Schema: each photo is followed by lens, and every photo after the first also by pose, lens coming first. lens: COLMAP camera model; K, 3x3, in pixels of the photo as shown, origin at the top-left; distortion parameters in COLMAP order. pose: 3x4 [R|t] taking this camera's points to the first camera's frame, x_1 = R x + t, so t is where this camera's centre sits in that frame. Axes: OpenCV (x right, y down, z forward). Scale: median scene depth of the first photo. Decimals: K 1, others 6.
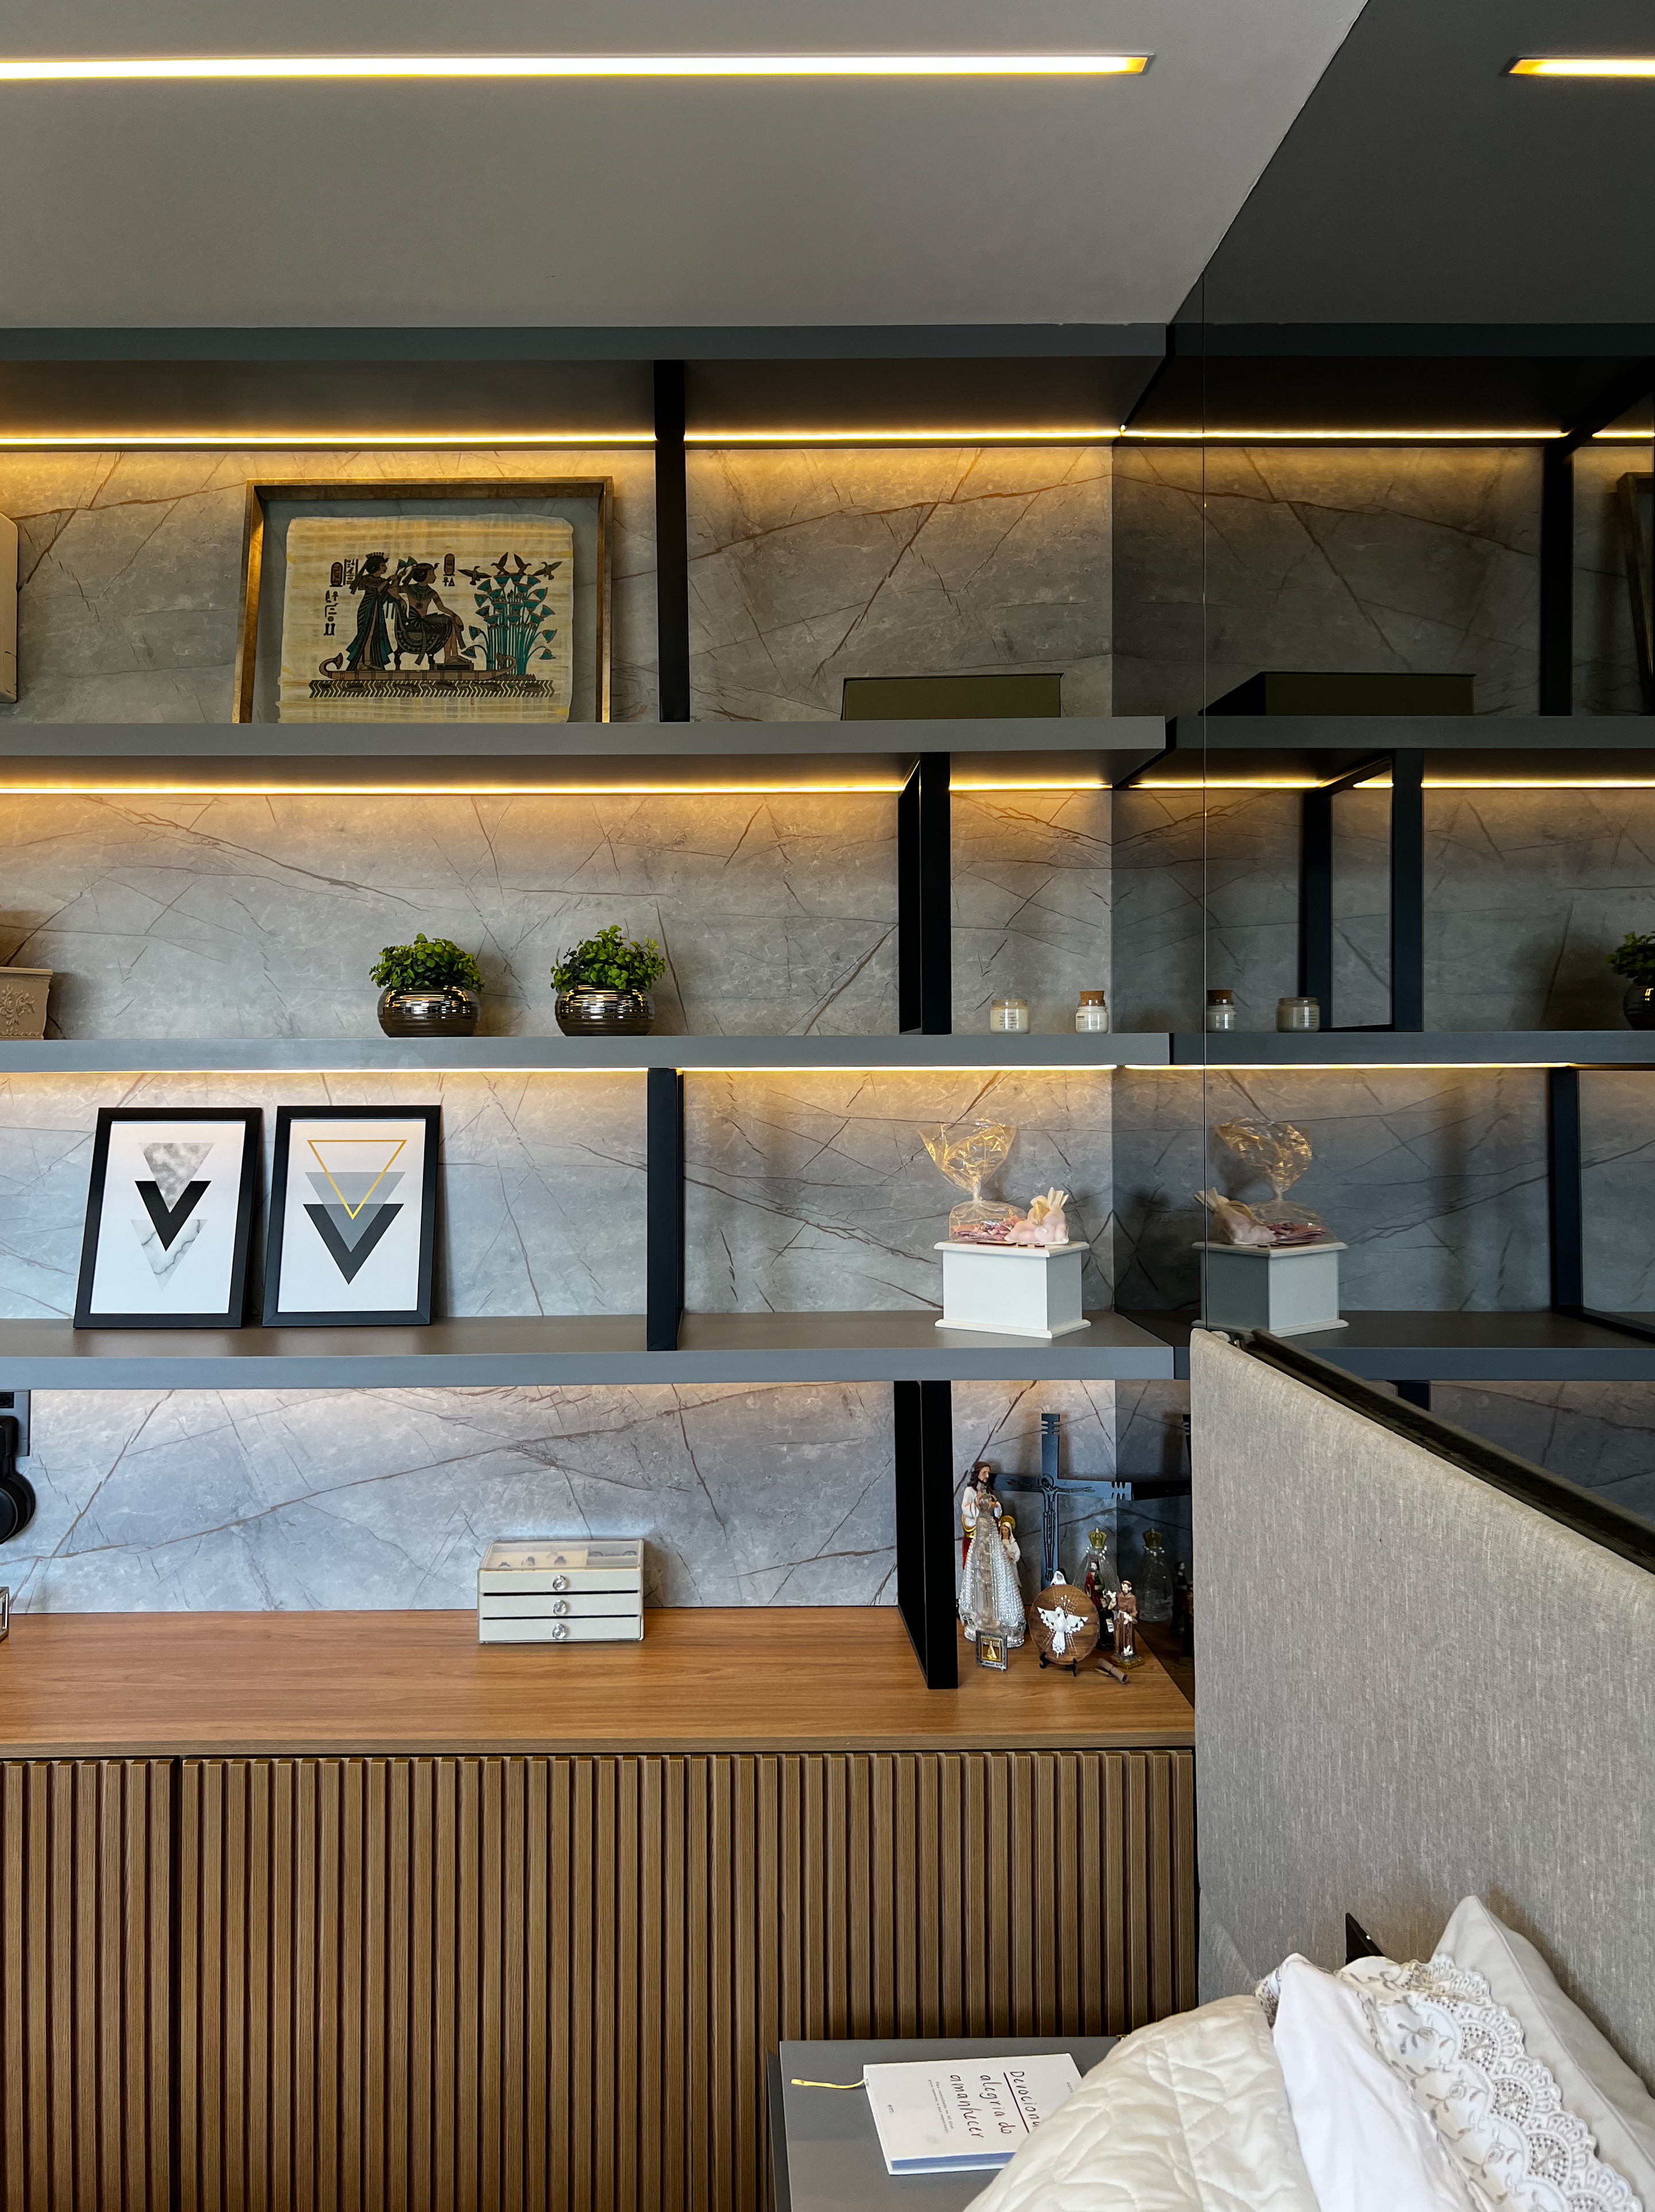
lens RADIAL K [[1441.7, 0, 828.0], [0, 1441.7, 1084.7], [0, 0, 1]] dist [0.002313, 0.000059]
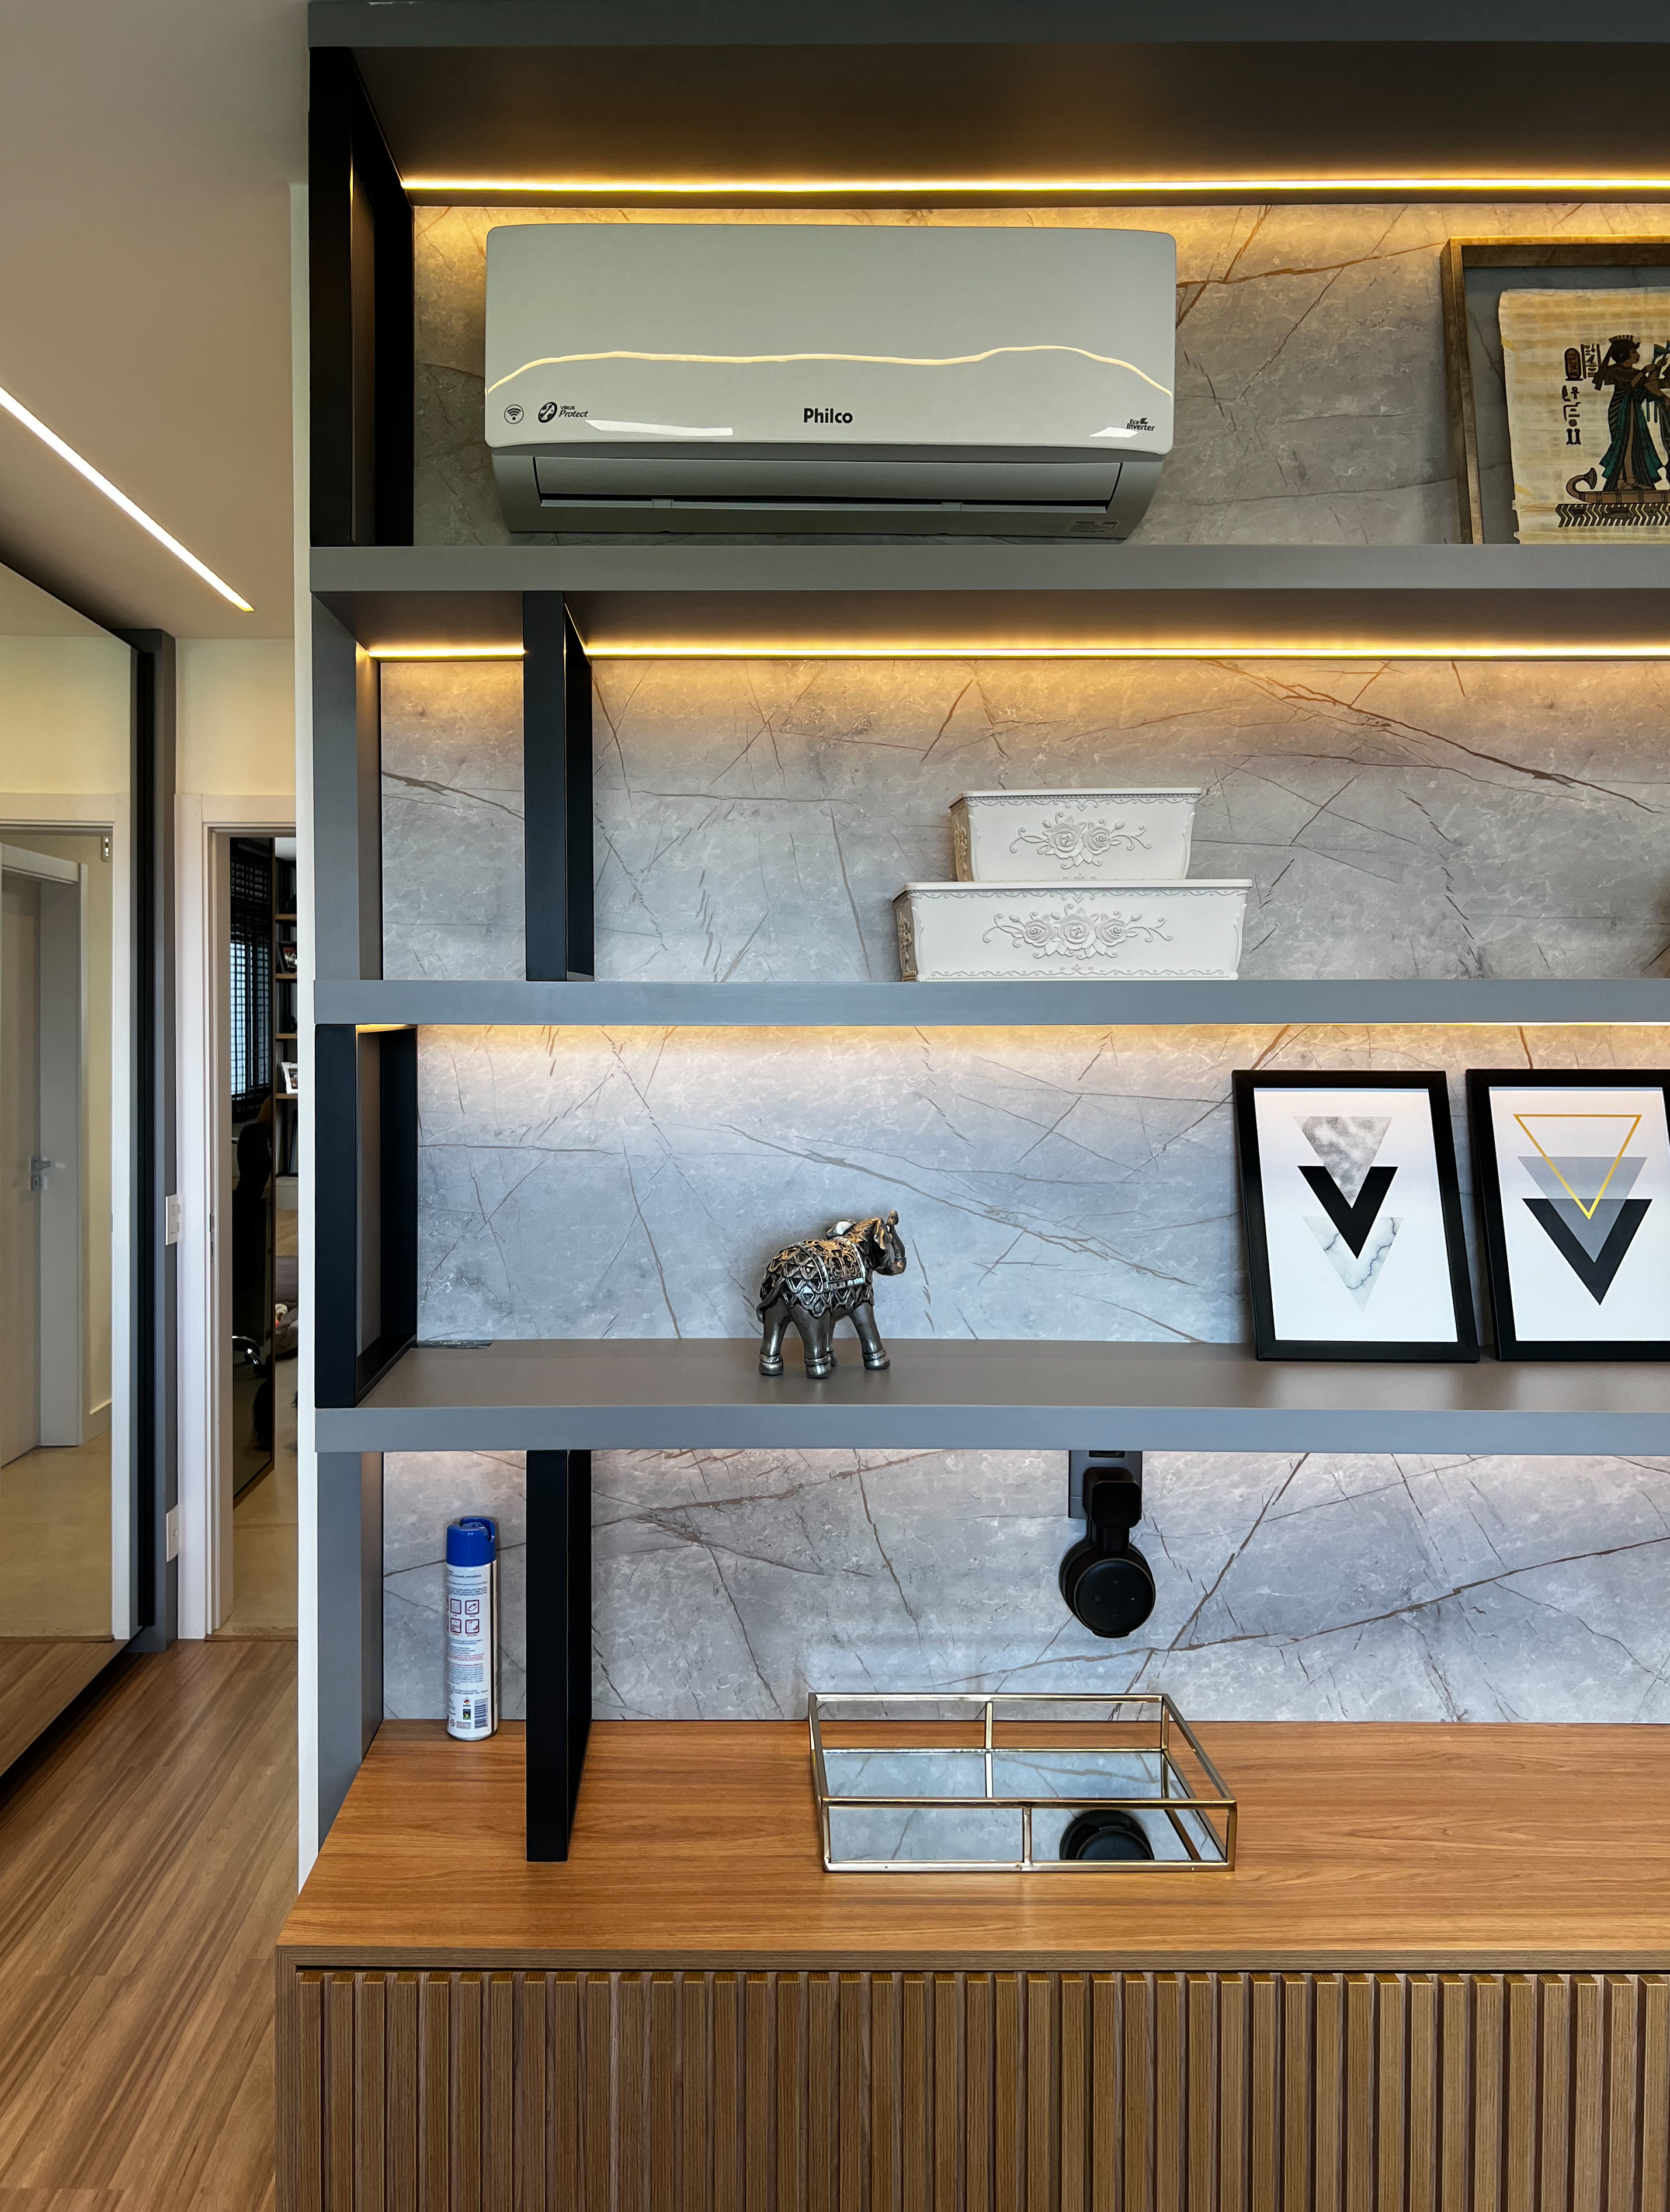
lens RADIAL K [[1886.1, 0, 835.0], [0, 1886.1, 1106.0], [0, 0, 1]] dist [0.000019, 0.008445]
pose [[0.999525, 0.005757, -0.030287, -0.684725], [-0.004866, 0.999556, 0.029411, 0.006466], [0.030443, -0.029250, 0.999108, -0.010455]]
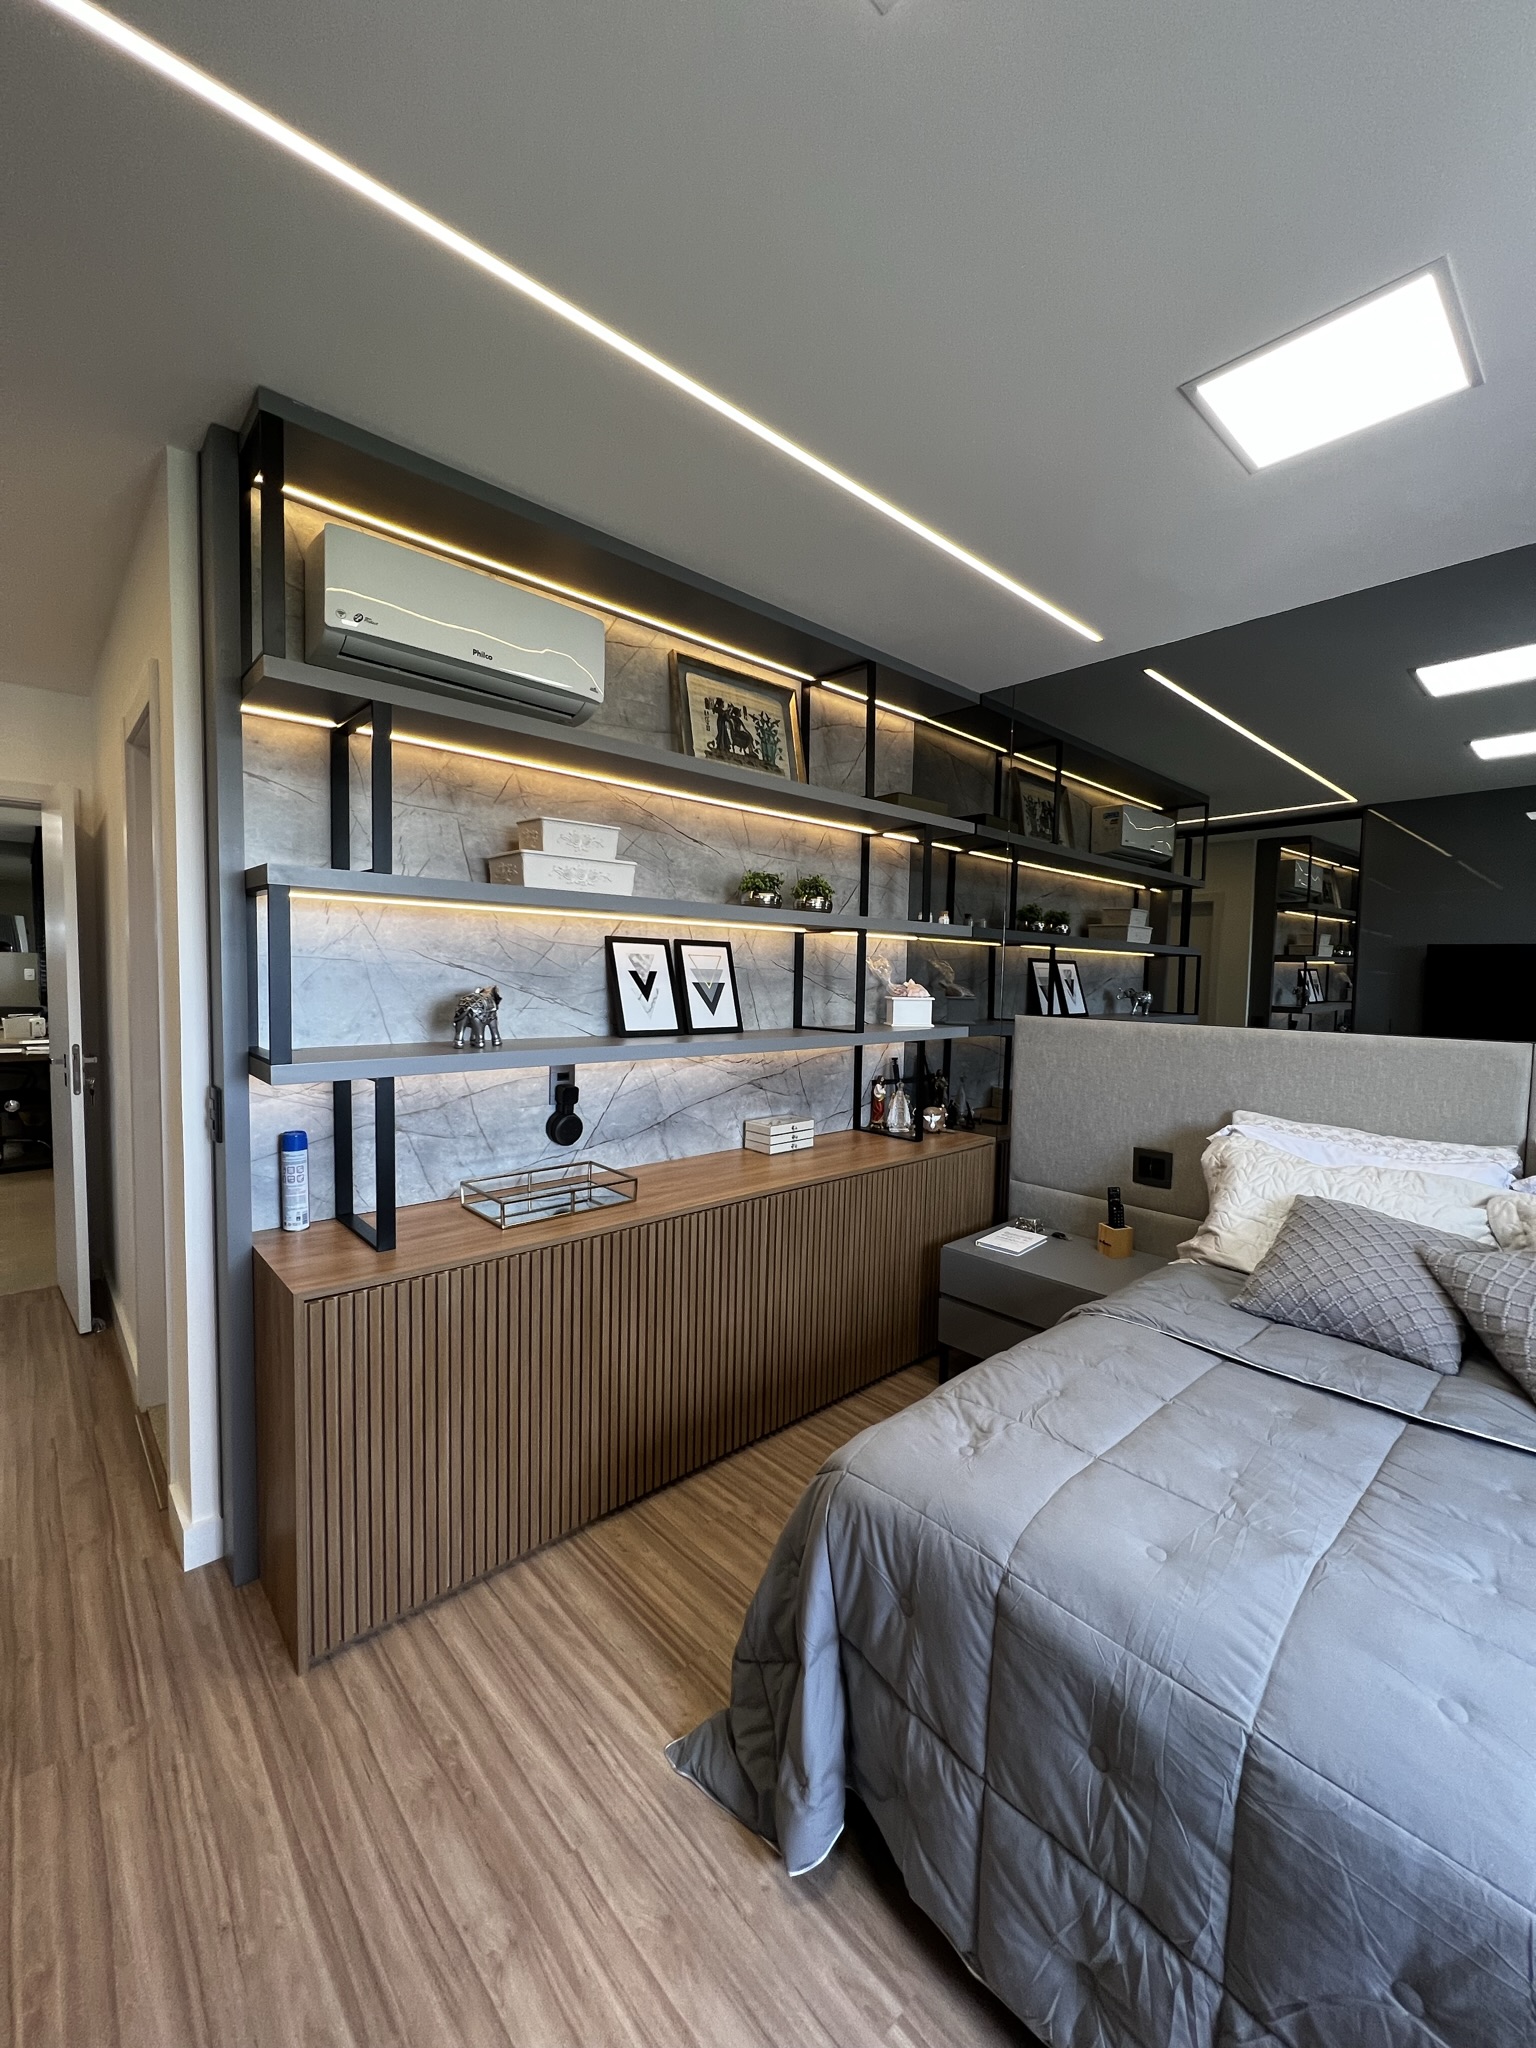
lens RADIAL K [[825.8, 0, 768.0], [0, 825.8, 1024.0], [0, 0, 1]] dist [-0.000190, -0.000064]
pose [[0.748197, -0.021649, 0.663123, -1.123881], [-0.029583, 0.997385, 0.065940, 0.057814], [-0.662816, -0.068954, 0.745600, -0.061889]]
